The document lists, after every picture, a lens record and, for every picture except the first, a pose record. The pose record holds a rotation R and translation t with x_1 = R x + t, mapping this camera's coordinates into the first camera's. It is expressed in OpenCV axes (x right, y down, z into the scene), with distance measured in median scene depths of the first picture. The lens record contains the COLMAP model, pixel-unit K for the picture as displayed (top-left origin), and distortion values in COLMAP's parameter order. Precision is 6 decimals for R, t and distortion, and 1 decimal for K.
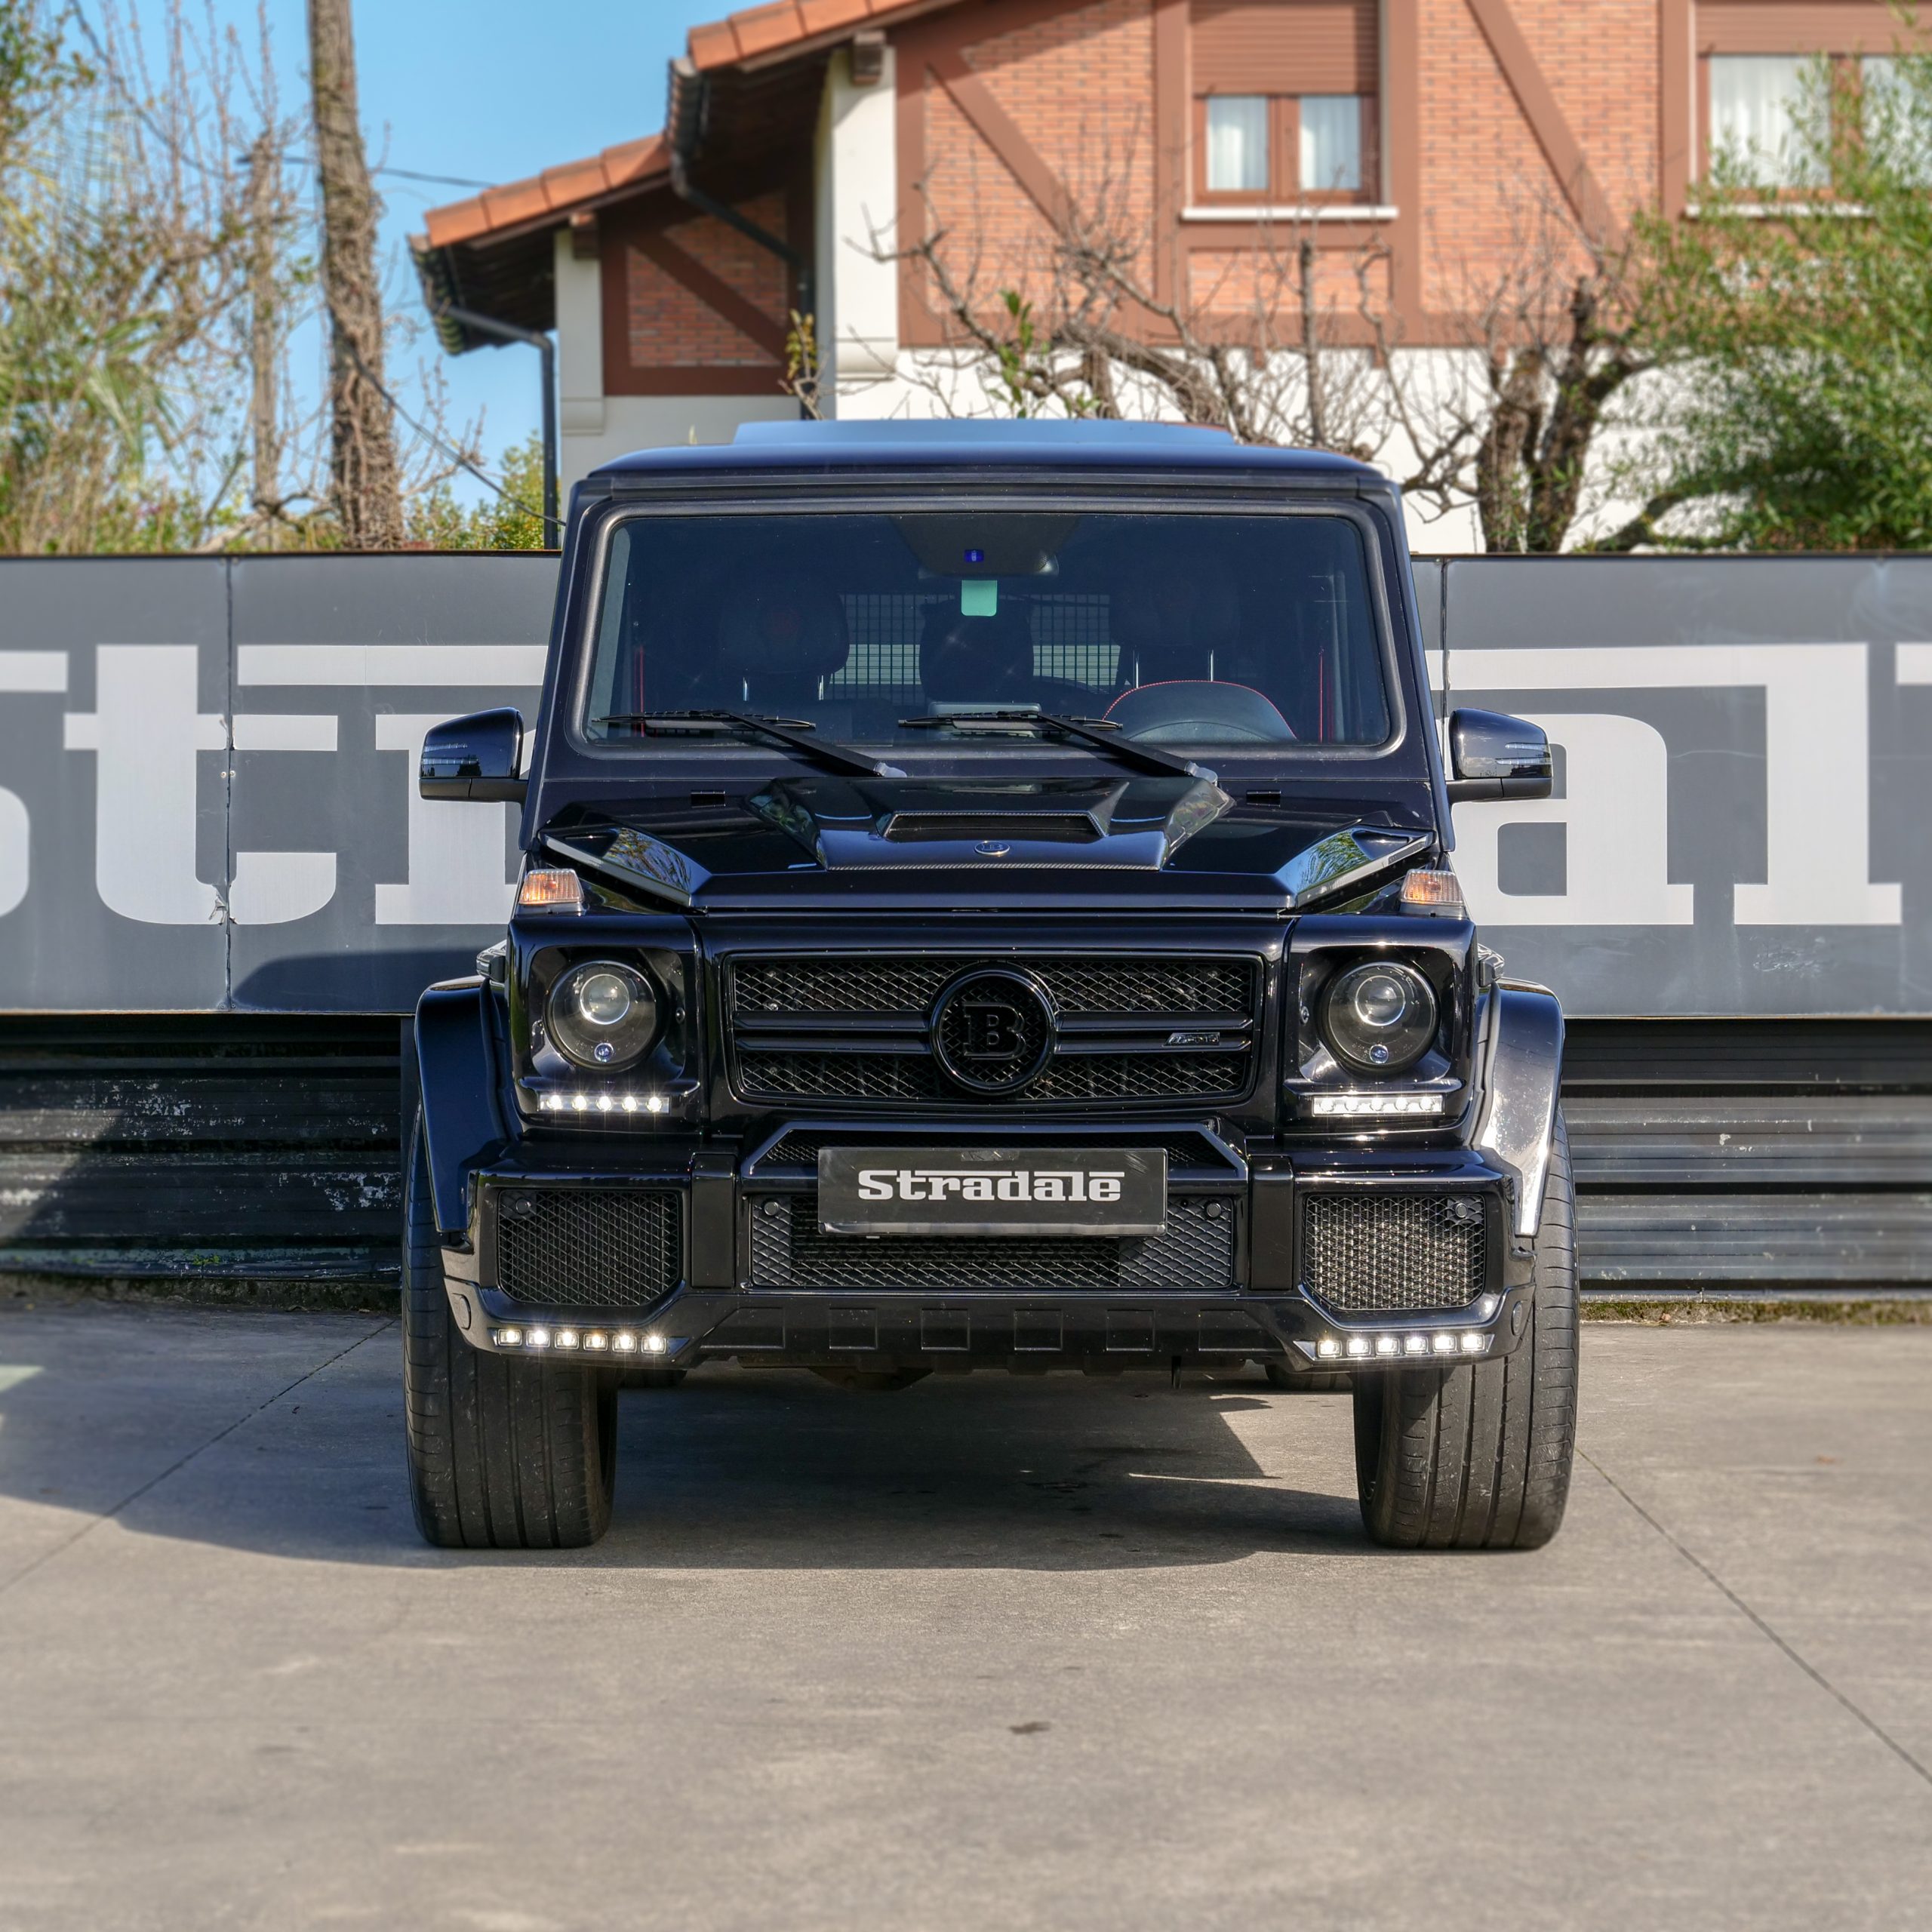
lens RADIAL K [[5522.4, 0, 958.2], [0, 5522.4, 901.5], [0, 0, 1]] dist [-0.011228, -0.032351]
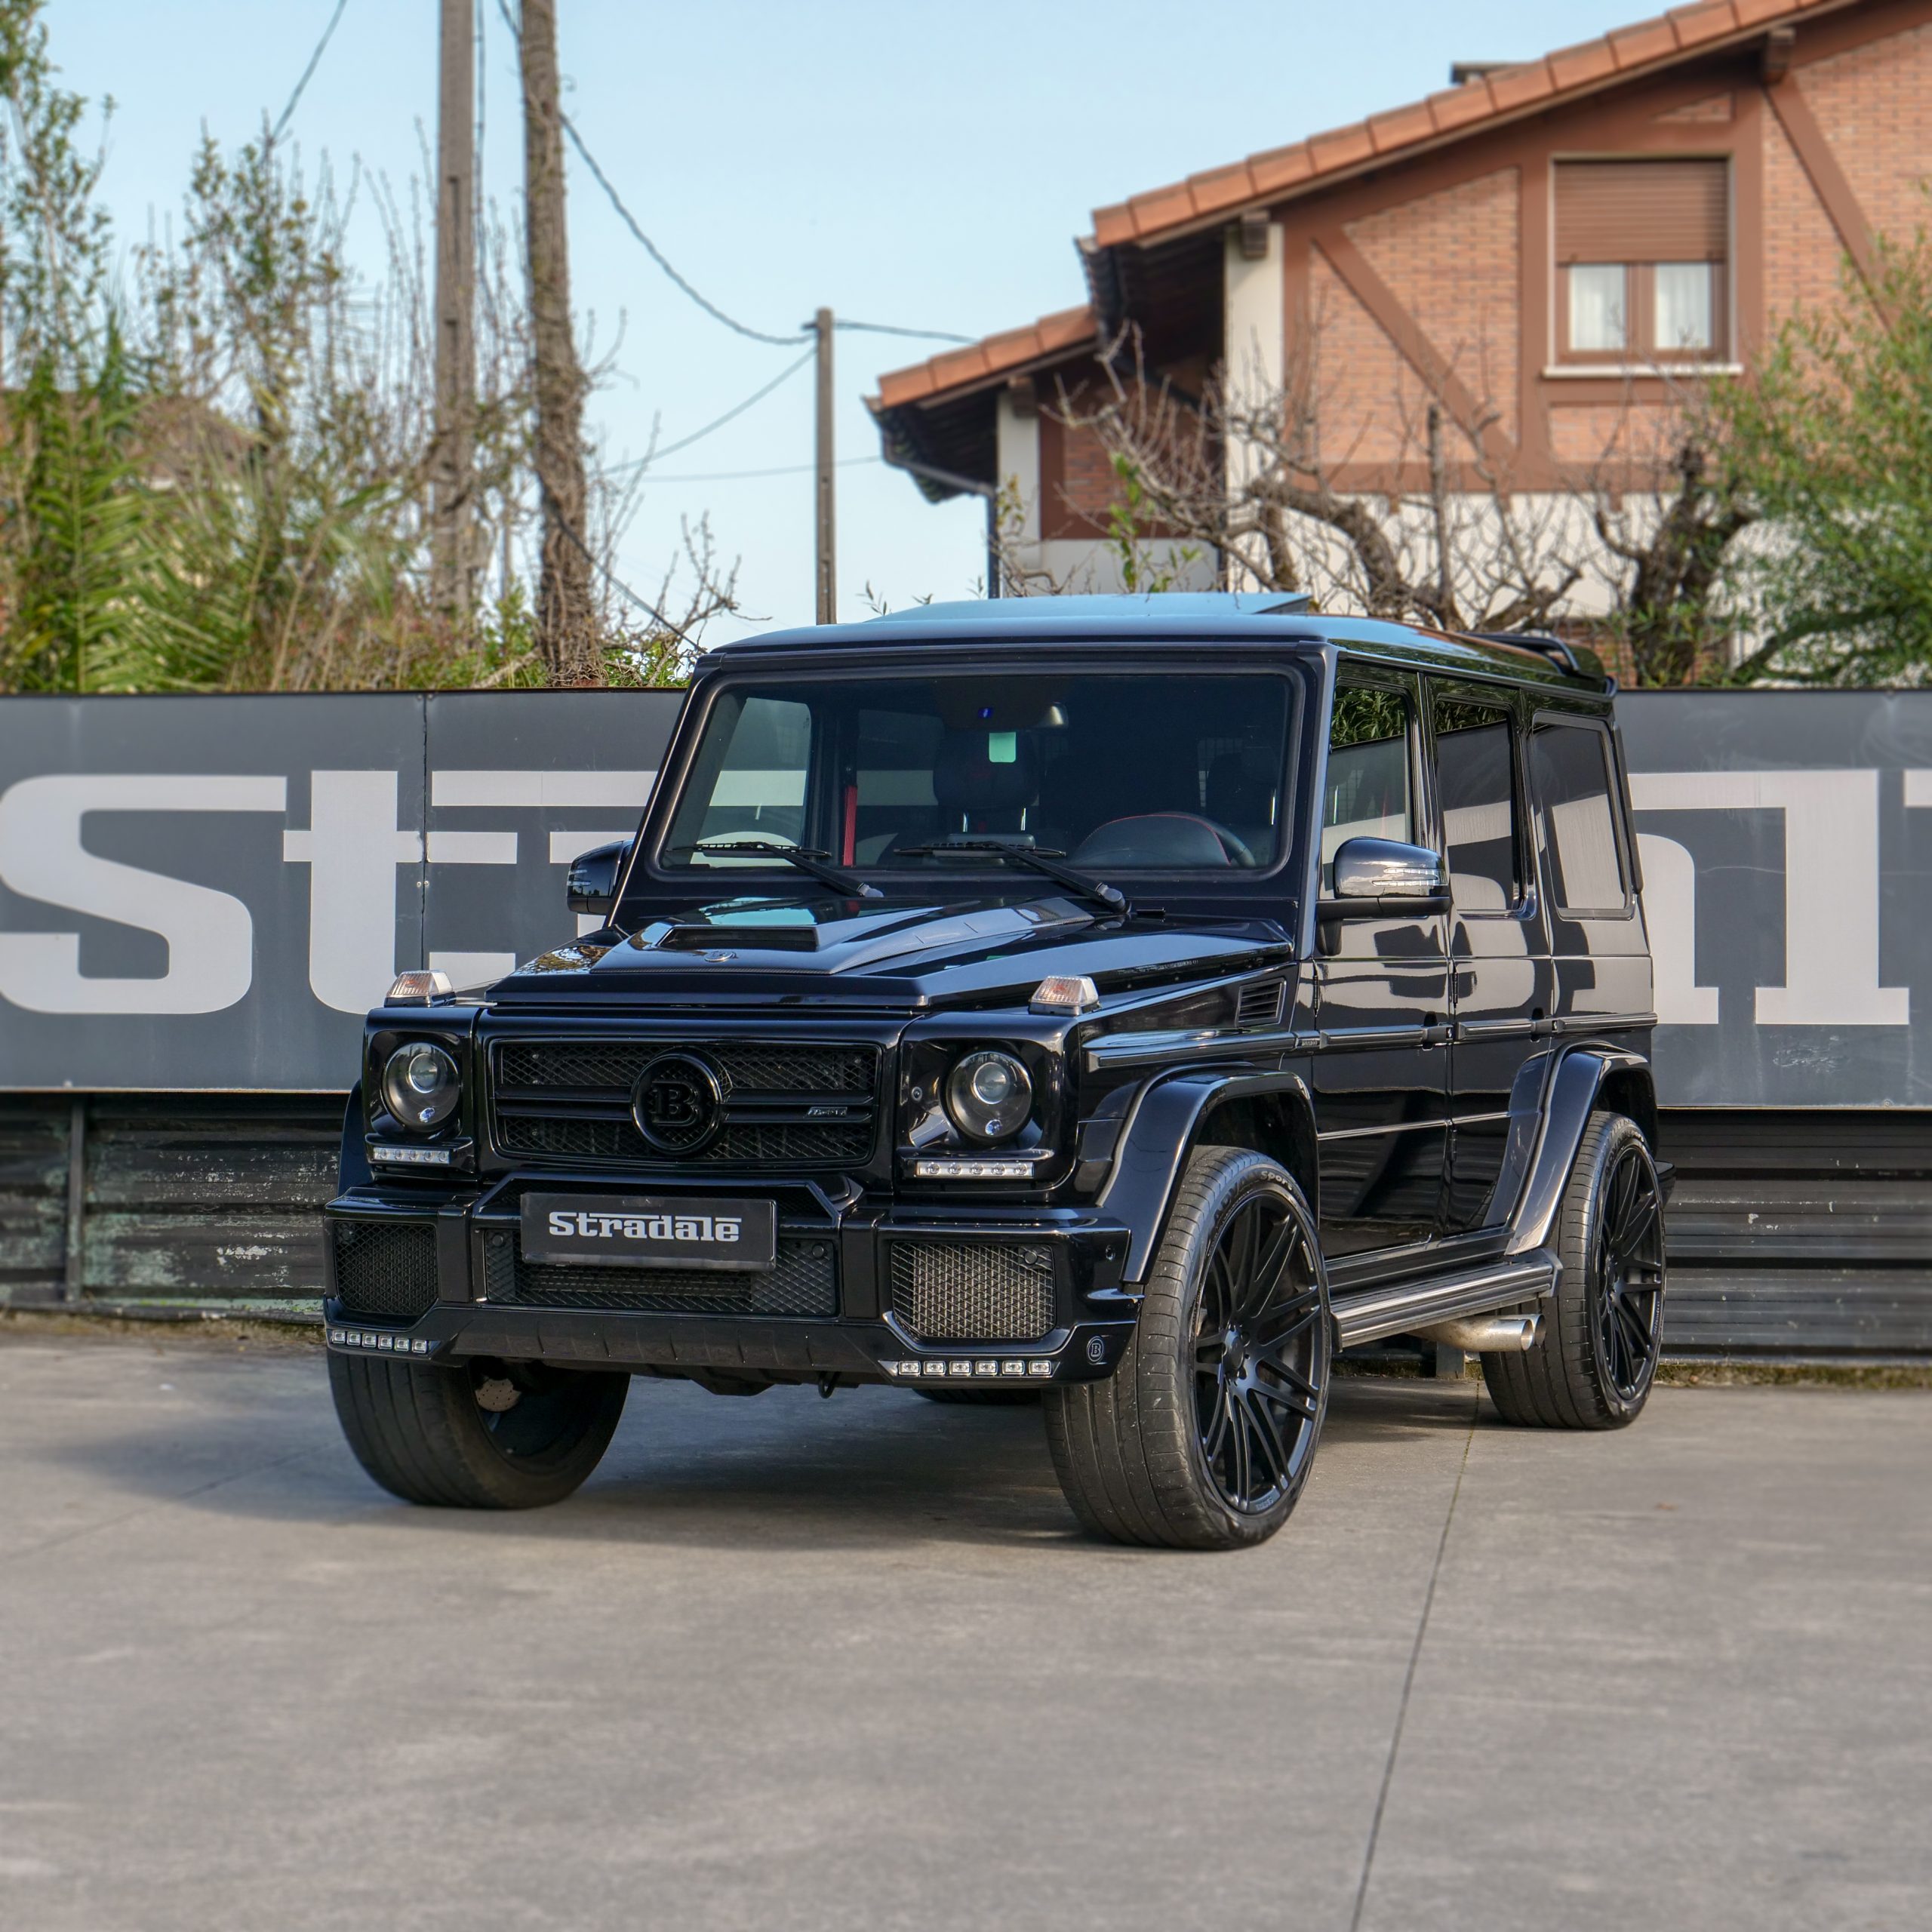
lens RADIAL K [[5035.0, 0, 969.7], [0, 5035.0, 928.7], [0, 0, 1]] dist [0.008411, 0.013043]
pose [[0.992715, 0.004188, -0.120411, 0.100224], [-0.005681, 0.999911, -0.012058, -0.001756], [0.120350, 0.012654, 0.992651, -0.018717]]
